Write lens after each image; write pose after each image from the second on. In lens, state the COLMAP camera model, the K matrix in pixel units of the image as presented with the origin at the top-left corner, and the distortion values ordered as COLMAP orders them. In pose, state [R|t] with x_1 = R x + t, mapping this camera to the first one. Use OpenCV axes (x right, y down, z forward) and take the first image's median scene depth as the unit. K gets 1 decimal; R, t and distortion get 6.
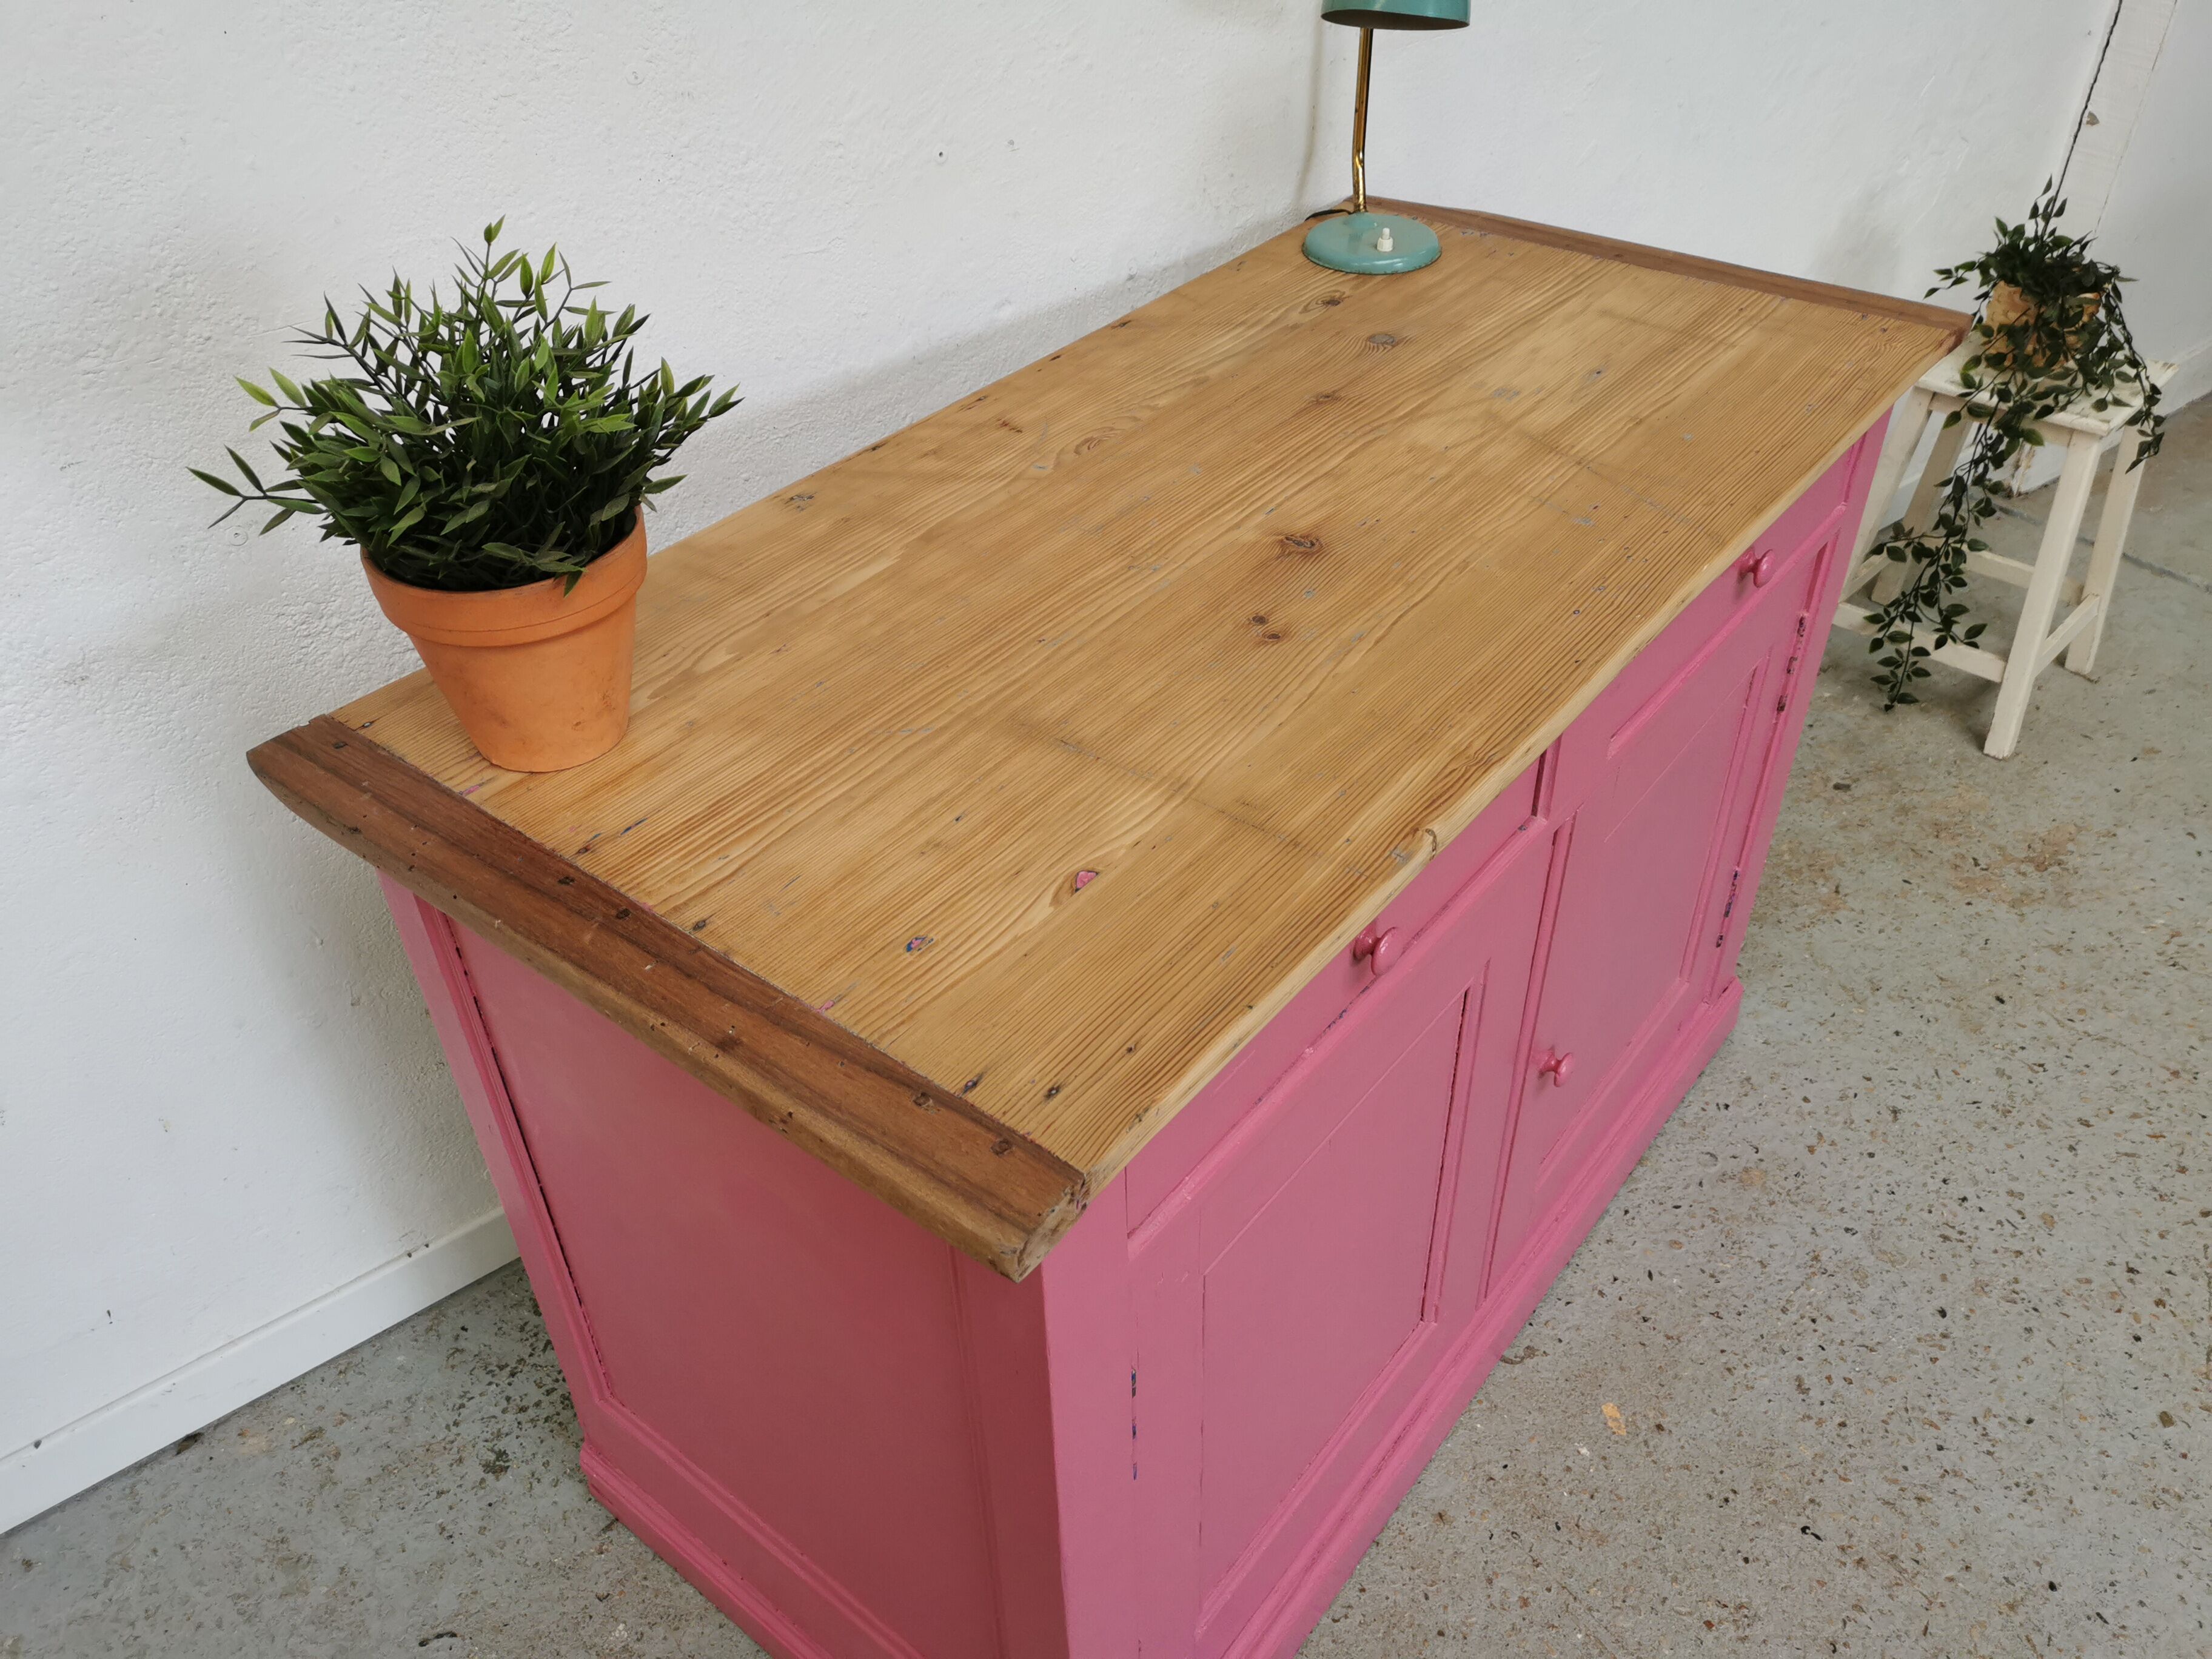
lens RADIAL K [[1704.4, 0, 1099.3], [0, 1704.4, 832.3], [0, 0, 1]] dist [0.063149, -0.064081]
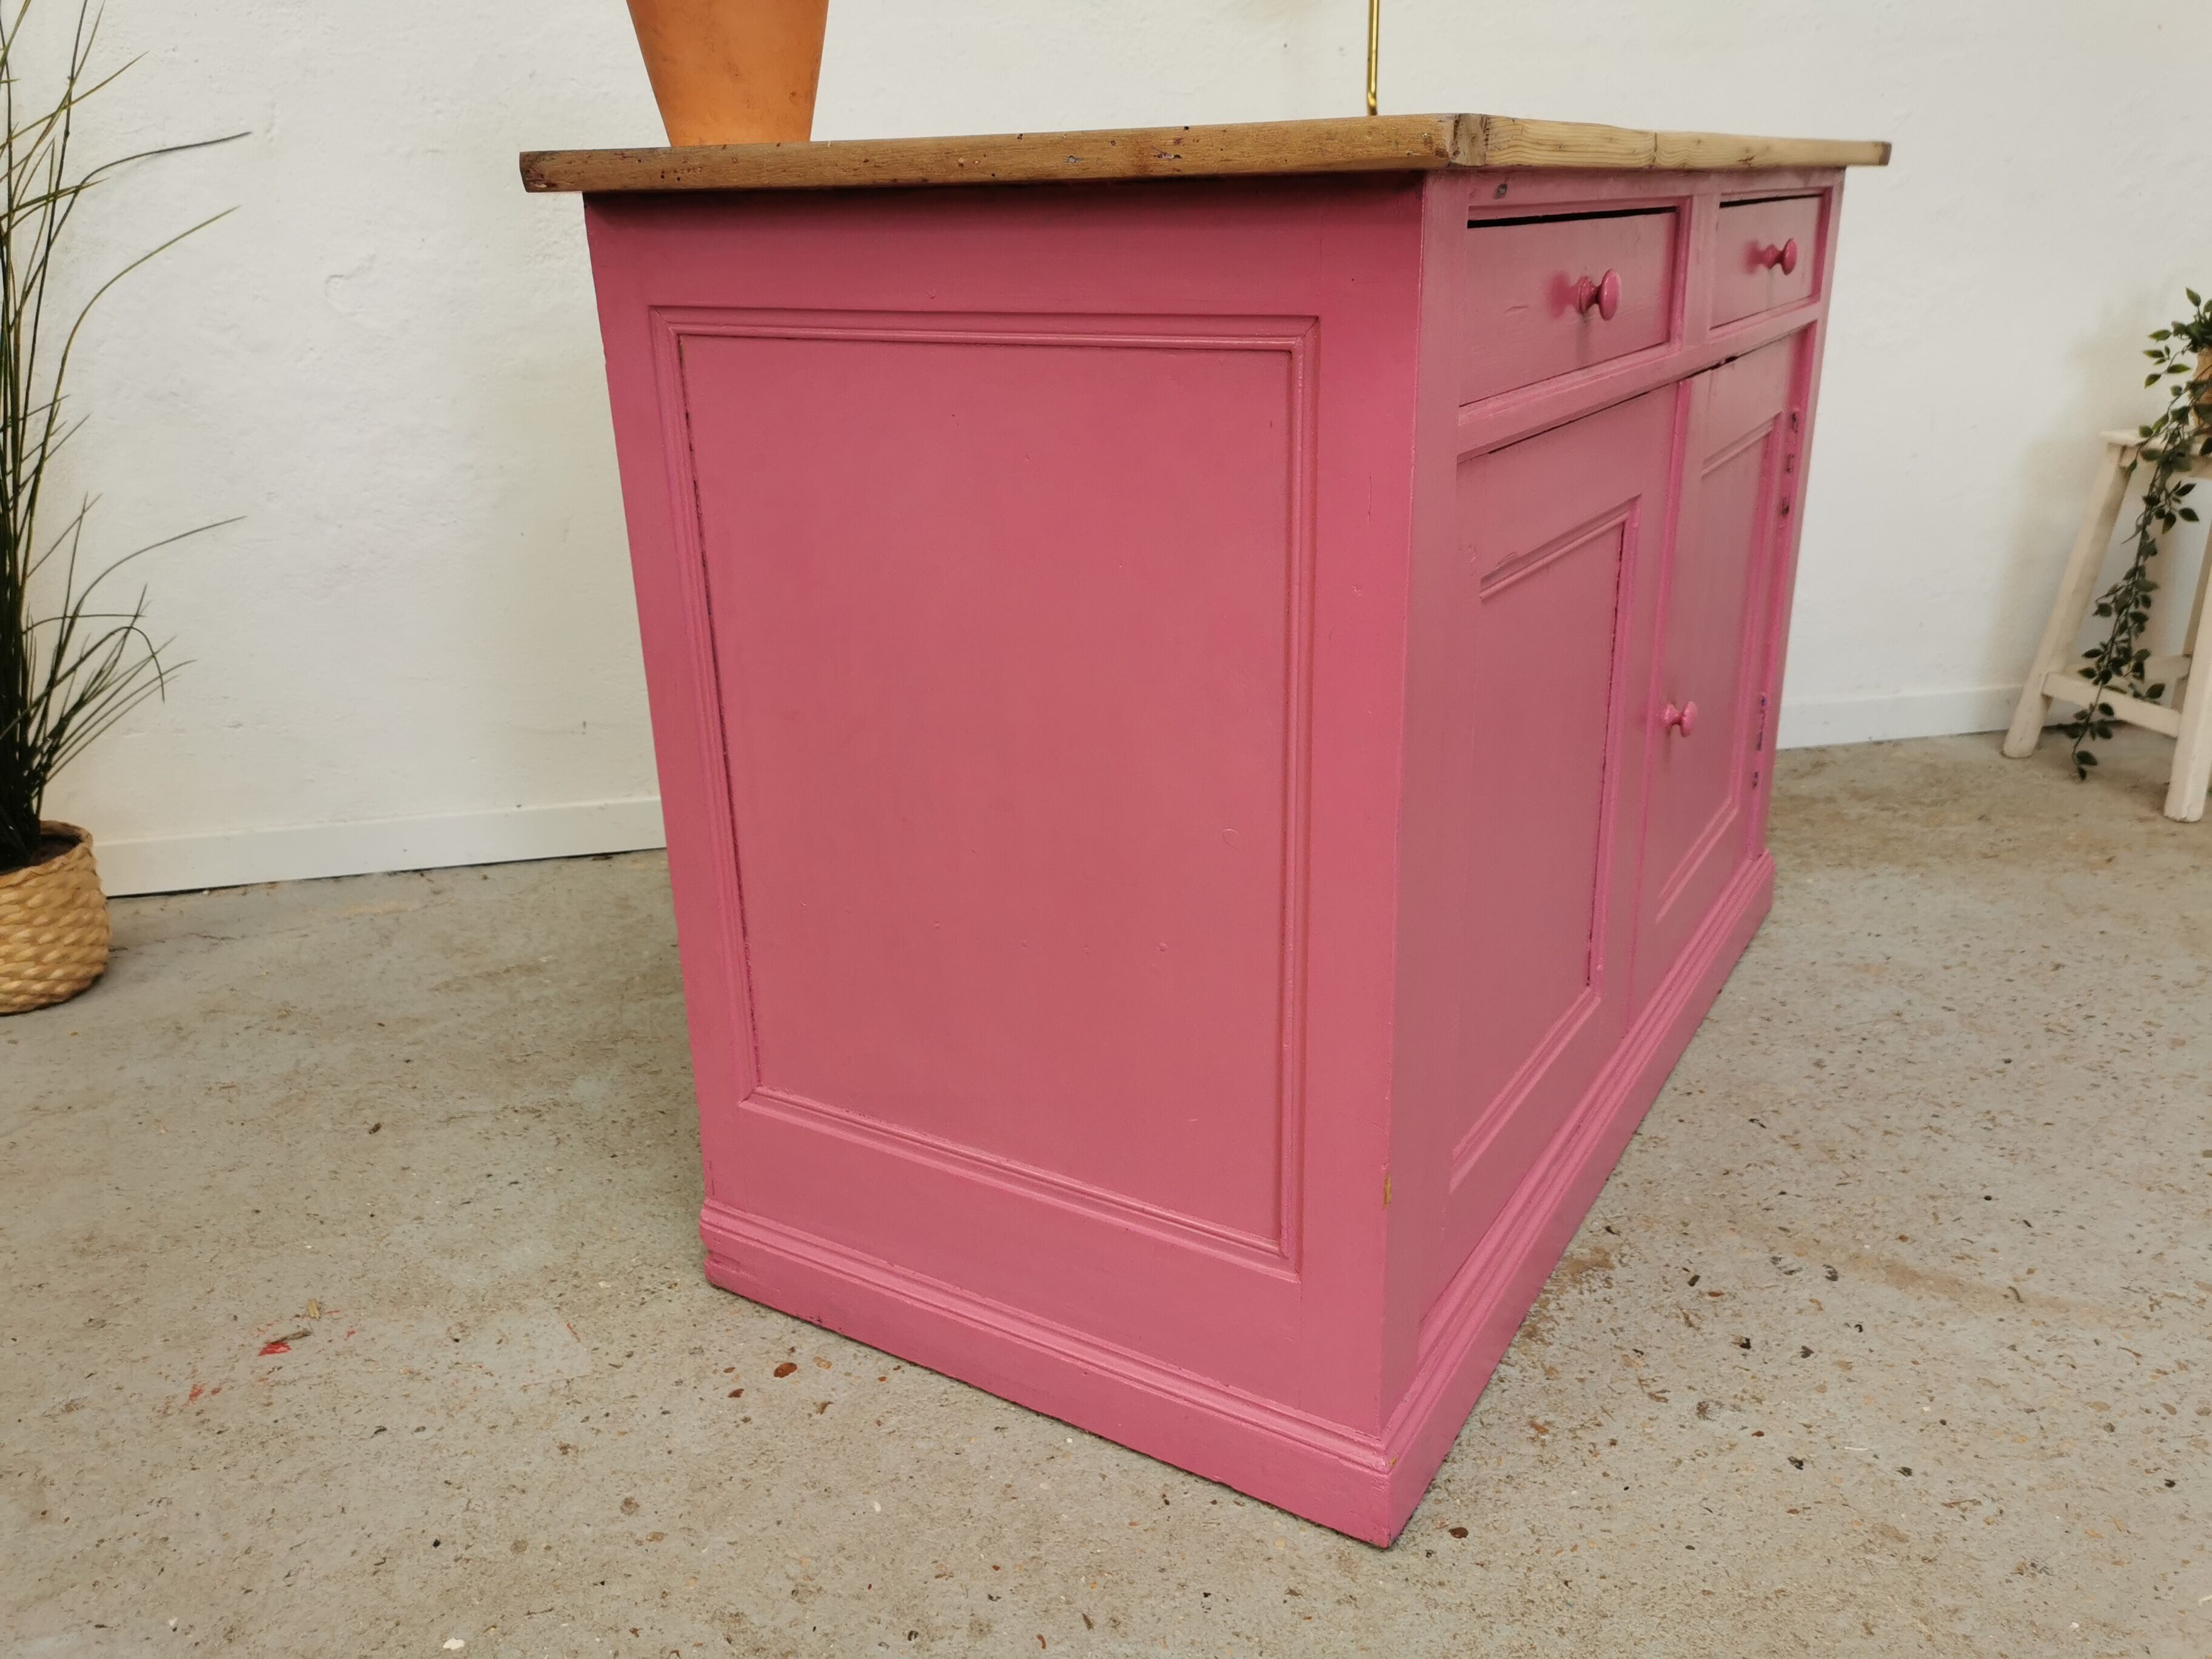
lens RADIAL K [[1704.4, 0, 1101.0], [0, 1704.4, 832.9], [0, 0, 1]] dist [0.063149, -0.064081]
pose [[0.895955, 0.154713, -0.416328, 0.425107], [-0.273187, 0.931044, -0.241921, 0.555000], [0.350191, 0.330485, 0.876439, -0.105623]]
